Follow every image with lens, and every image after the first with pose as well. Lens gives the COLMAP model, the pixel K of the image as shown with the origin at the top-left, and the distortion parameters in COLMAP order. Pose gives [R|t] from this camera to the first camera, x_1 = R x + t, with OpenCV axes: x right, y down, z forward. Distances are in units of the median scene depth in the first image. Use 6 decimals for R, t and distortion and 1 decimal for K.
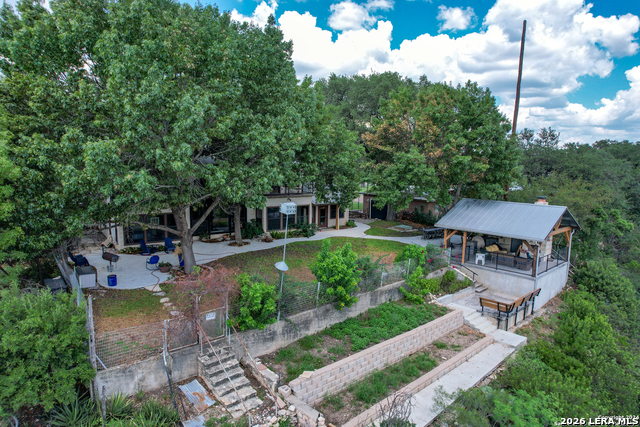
lens RADIAL K [[414.5, 0, 319.9], [0, 414.5, 214.7], [0, 0, 1]] dist [-0.034088, 0.020008]
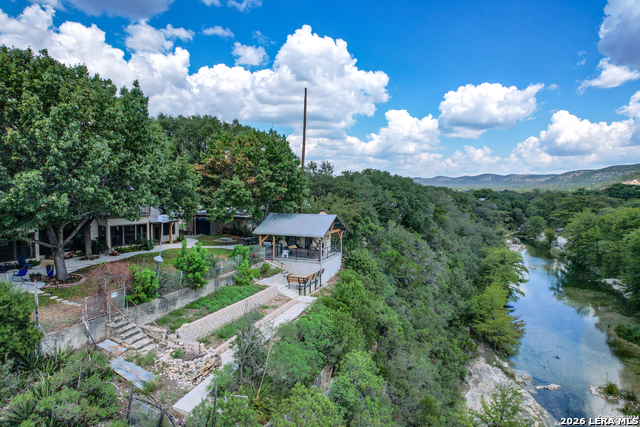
lens RADIAL K [[414.5, 0, 320.1], [0, 414.5, 212.9], [0, 0, 1]] dist [-0.034088, 0.020008]
pose [[0.891685, -0.033282, 0.451432, -0.145013], [0.061619, 0.996935, -0.048212, 0.042151], [-0.448443, 0.070807, 0.891002, -0.337713]]
